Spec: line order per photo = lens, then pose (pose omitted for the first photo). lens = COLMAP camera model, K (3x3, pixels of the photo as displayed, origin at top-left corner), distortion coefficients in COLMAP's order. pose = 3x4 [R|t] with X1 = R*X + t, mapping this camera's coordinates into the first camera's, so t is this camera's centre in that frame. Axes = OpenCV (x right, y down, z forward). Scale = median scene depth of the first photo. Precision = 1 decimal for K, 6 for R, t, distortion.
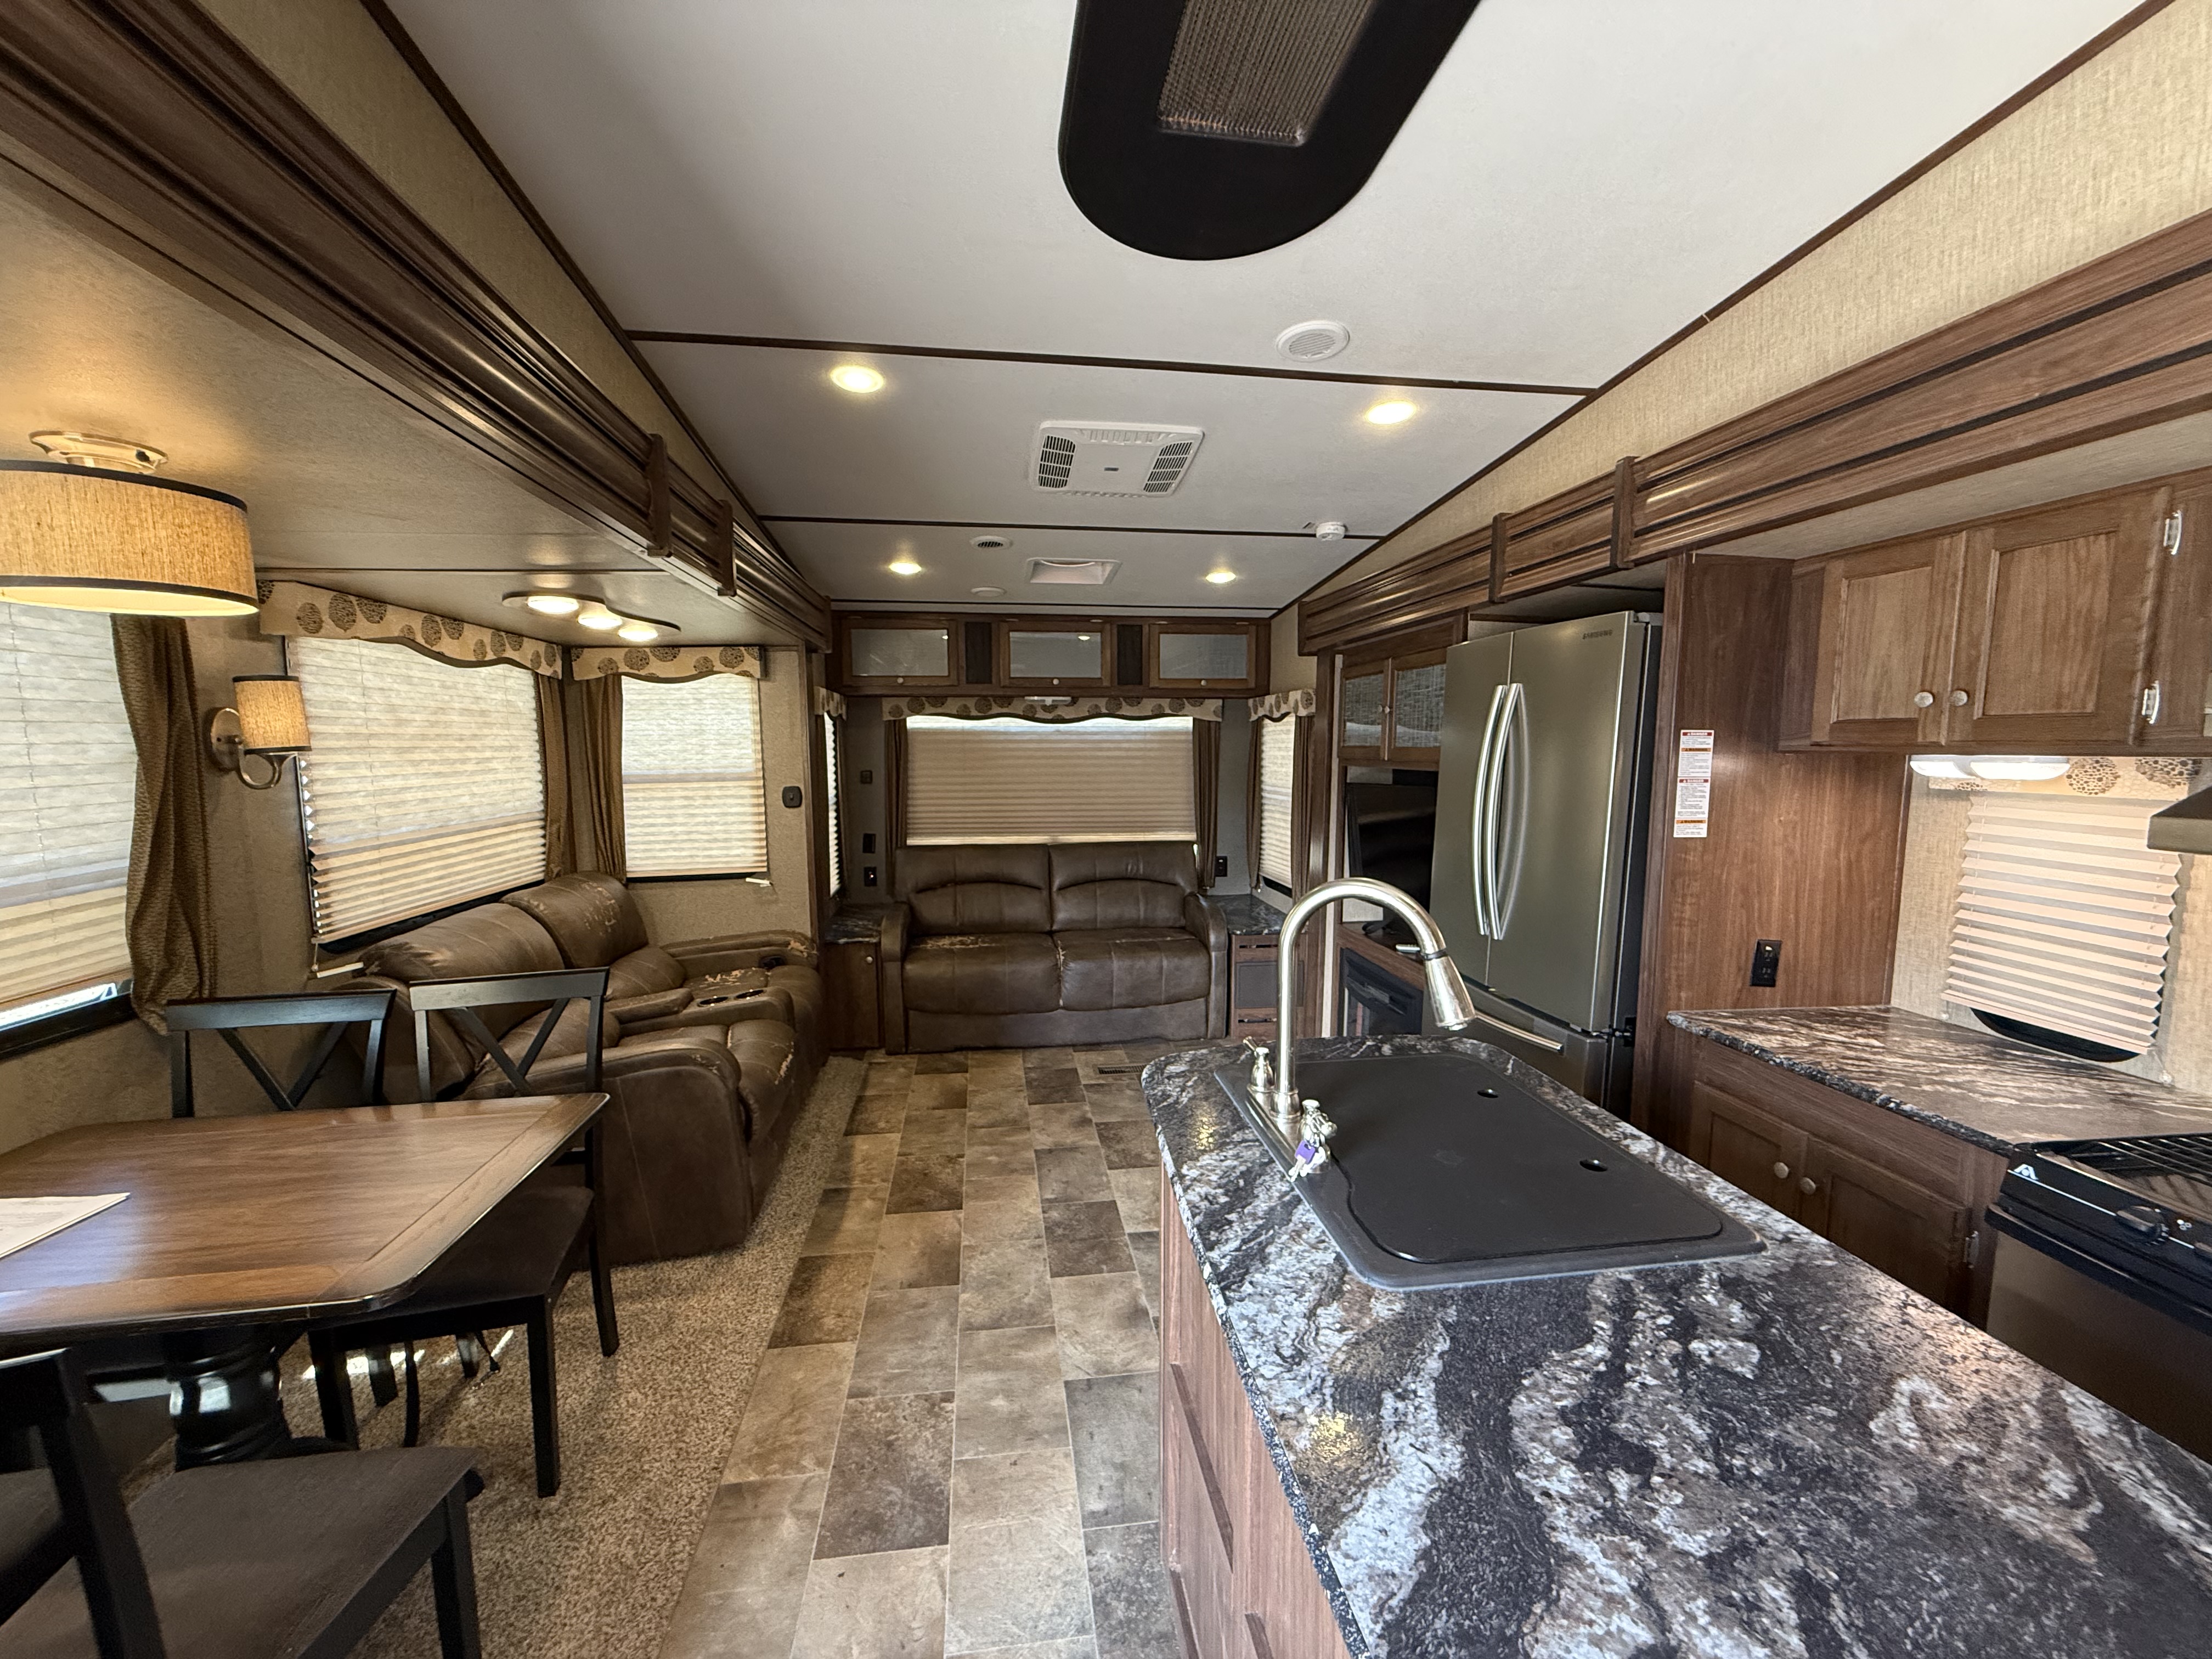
lens RADIAL K [[880.5, 0, 1105.1], [0, 880.5, 827.9], [0, 0, 1]] dist [0.000576, 0.000036]
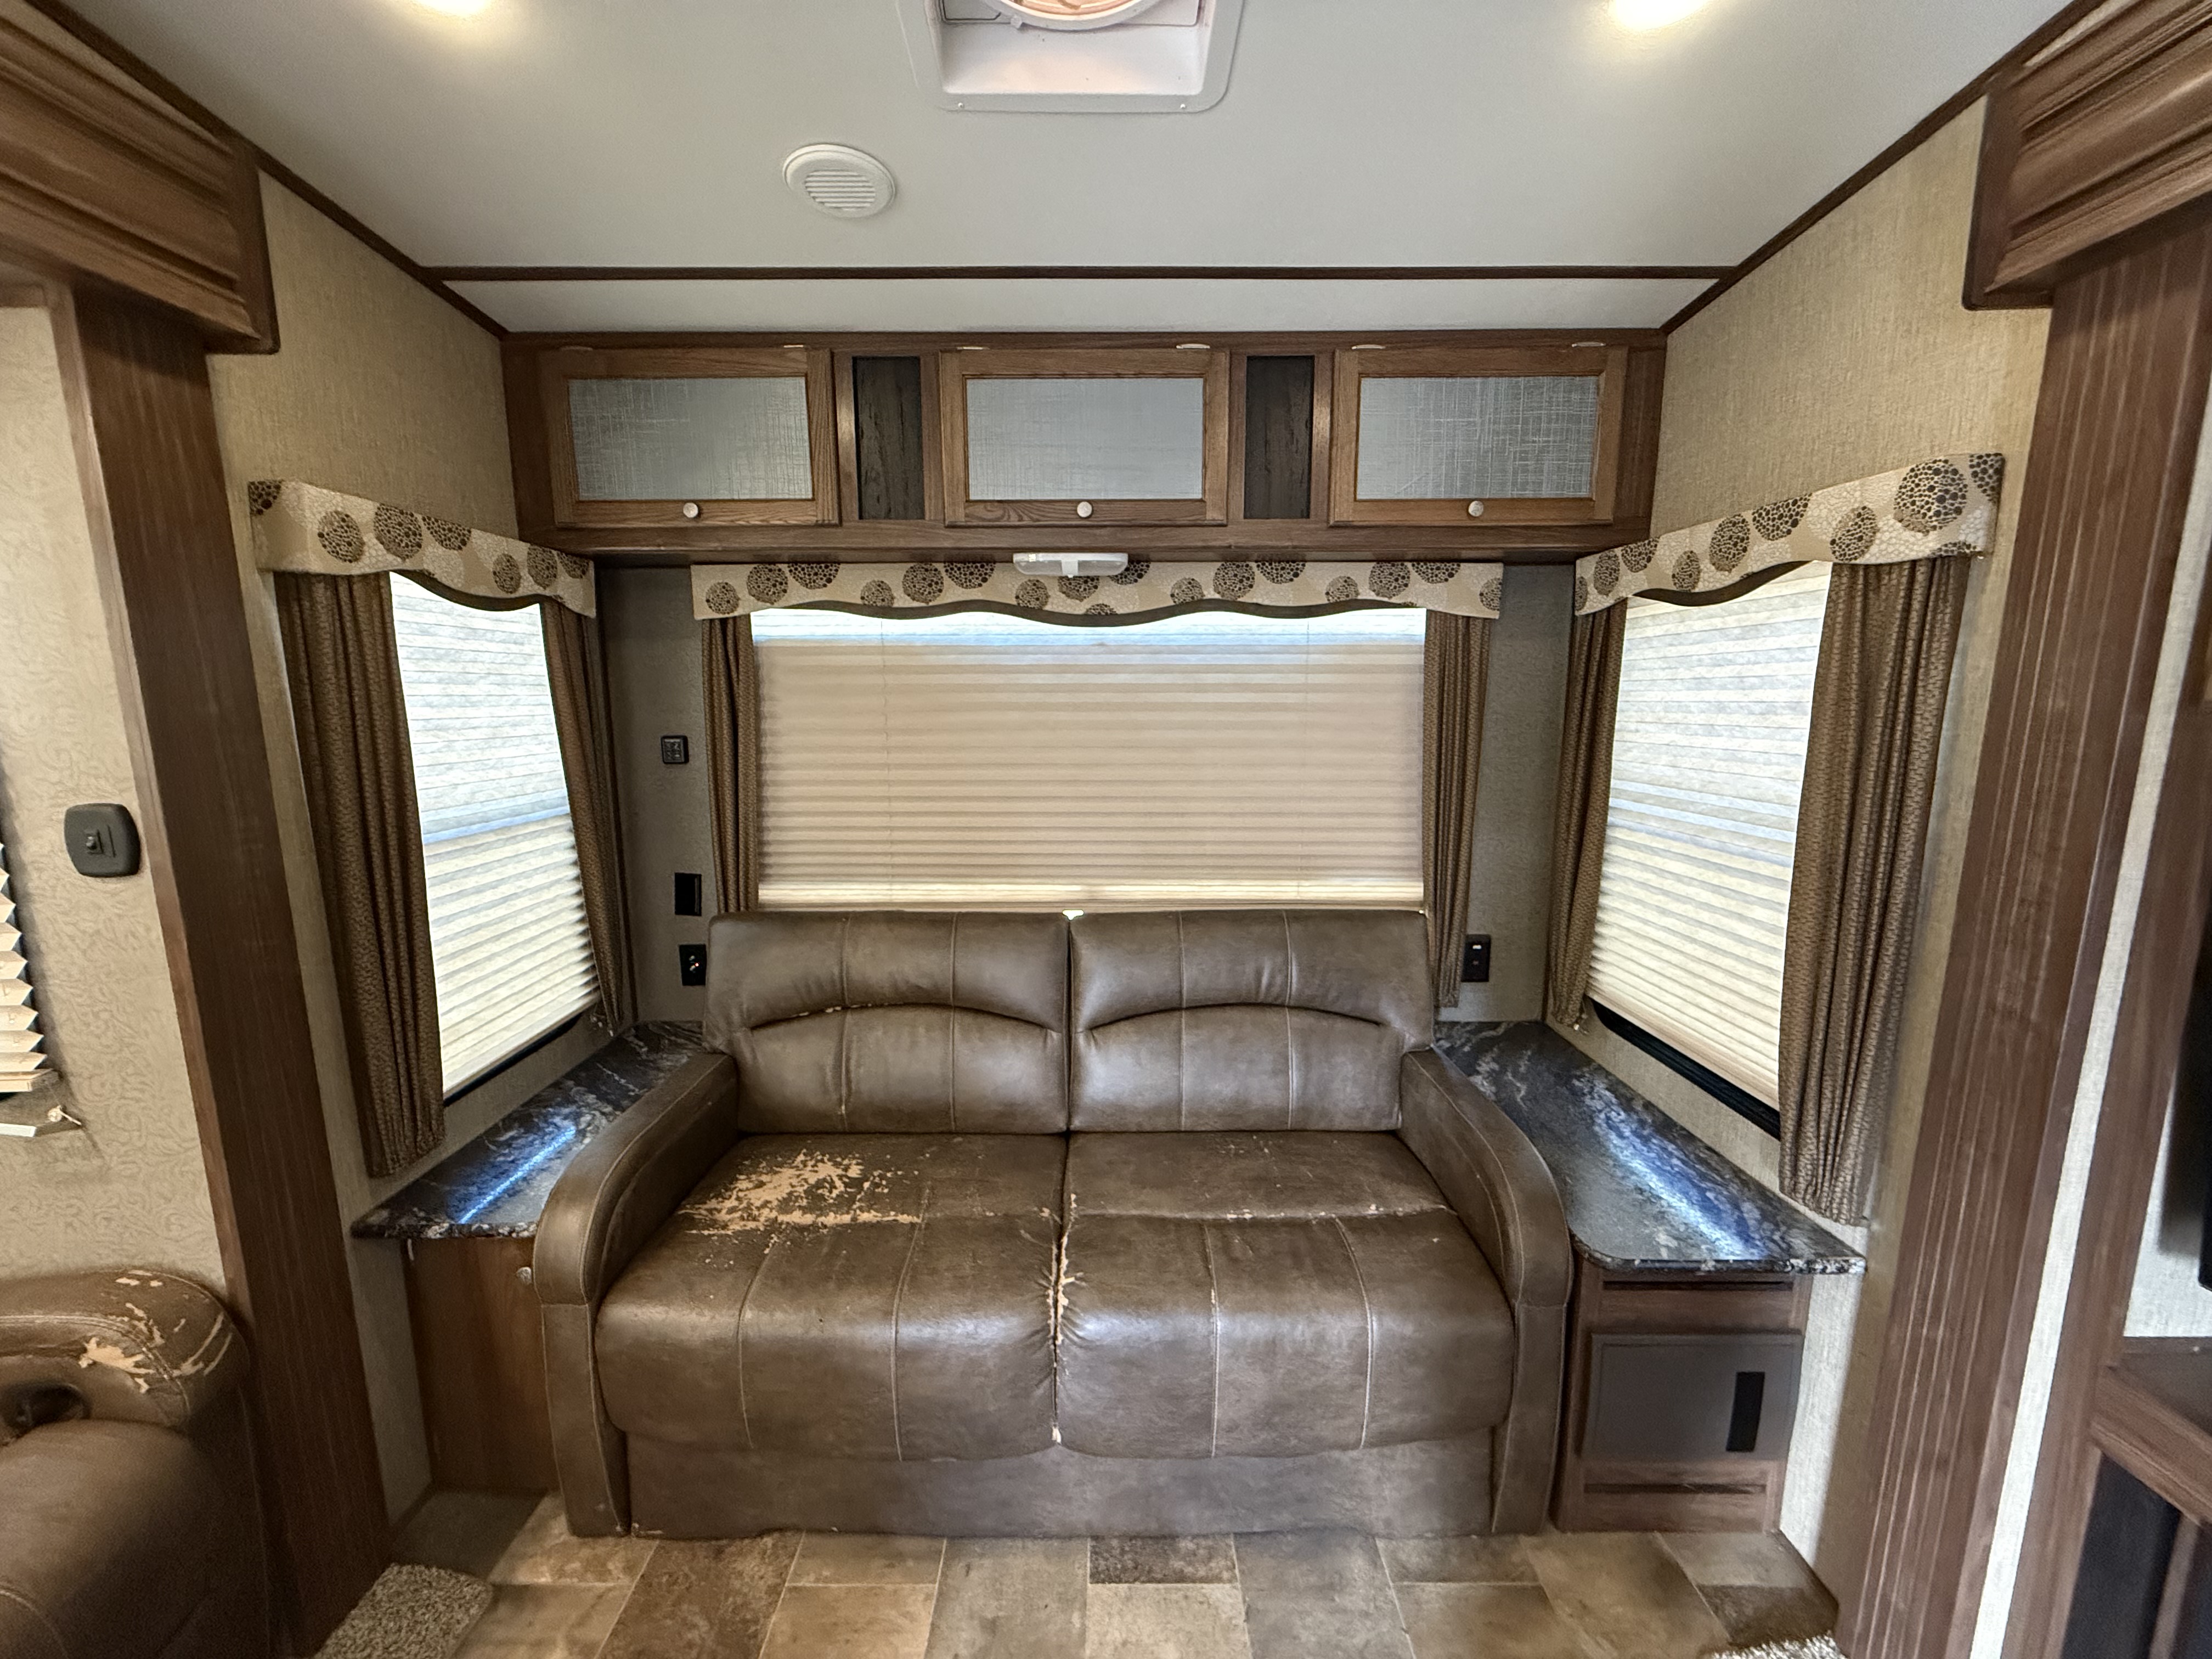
lens RADIAL K [[880.5, 0, 1102.1], [0, 880.5, 828.4], [0, 0, 1]] dist [0.000576, 0.000036]
pose [[0.989715, 0.020700, -0.141545, 0.023268], [-0.012626, 0.998254, 0.057705, -0.113798], [0.142492, -0.055324, 0.988249, 1.437145]]
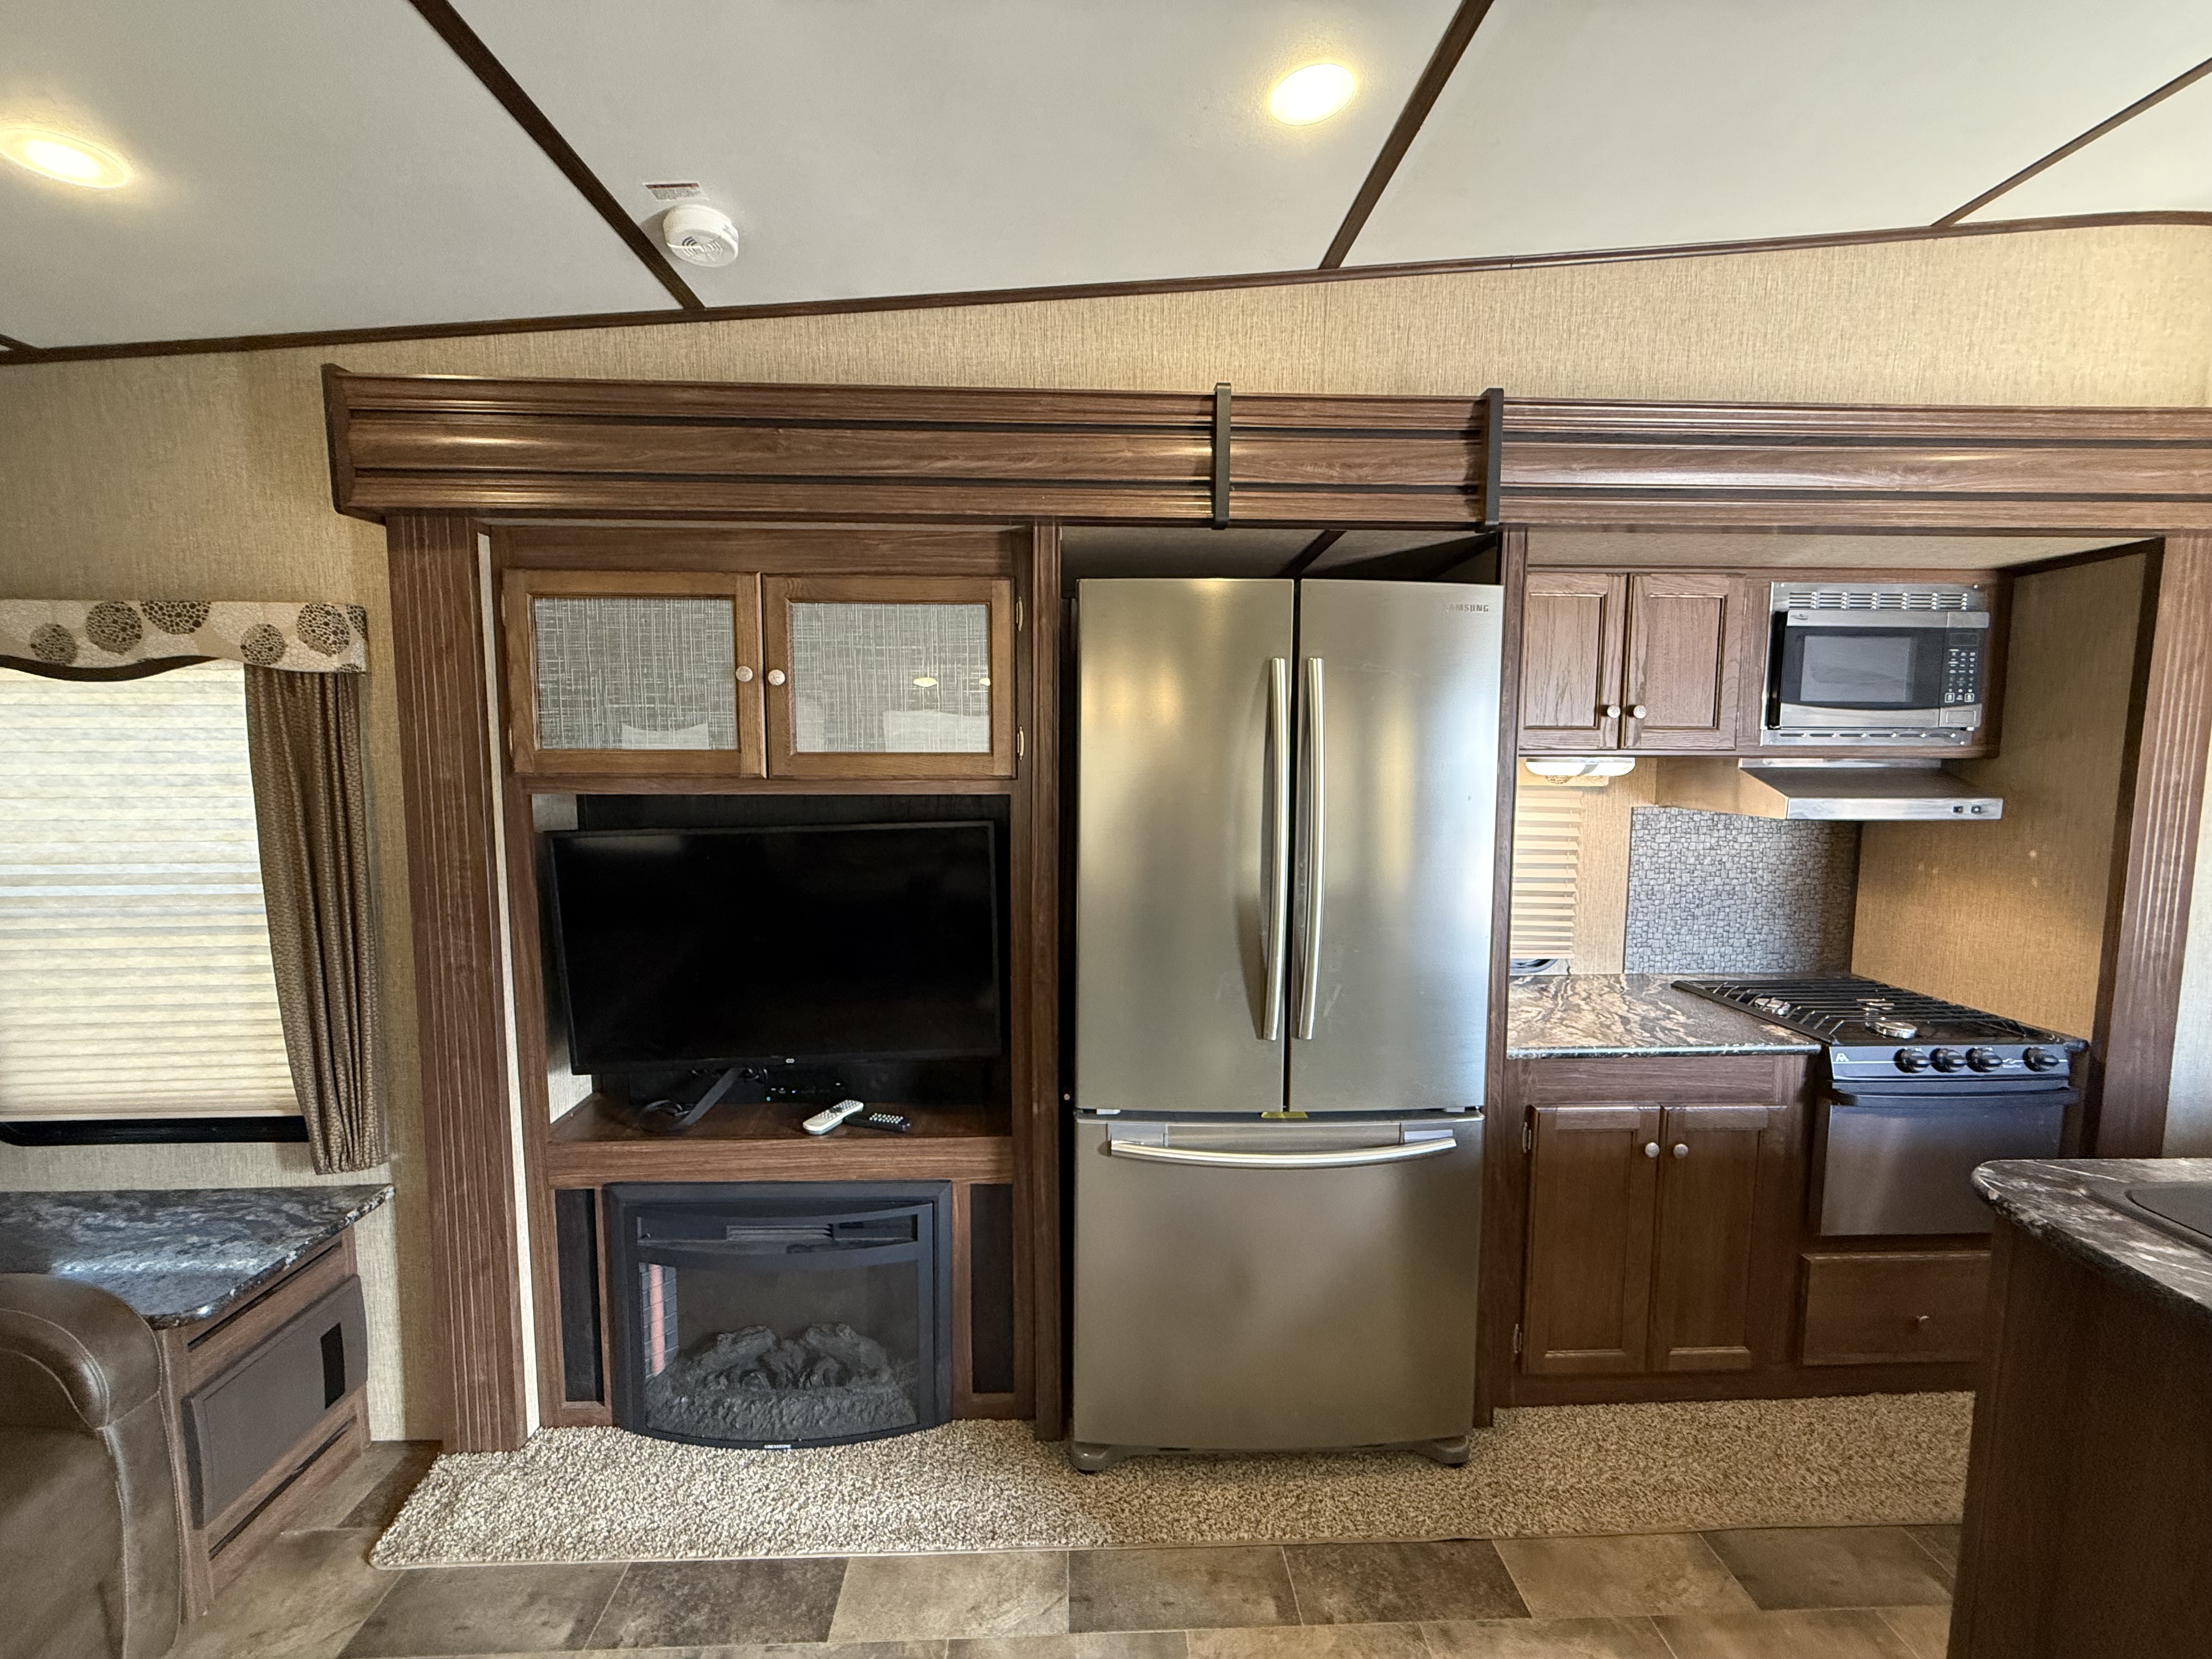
lens RADIAL K [[880.5, 0, 1102.2], [0, 880.5, 828.6], [0, 0, 1]] dist [0.000576, 0.000036]
pose [[0.100629, -0.098796, 0.990007, -0.274437], [0.089613, 0.991913, 0.089878, -0.132095], [-0.990880, 0.079674, 0.108669, 1.317849]]
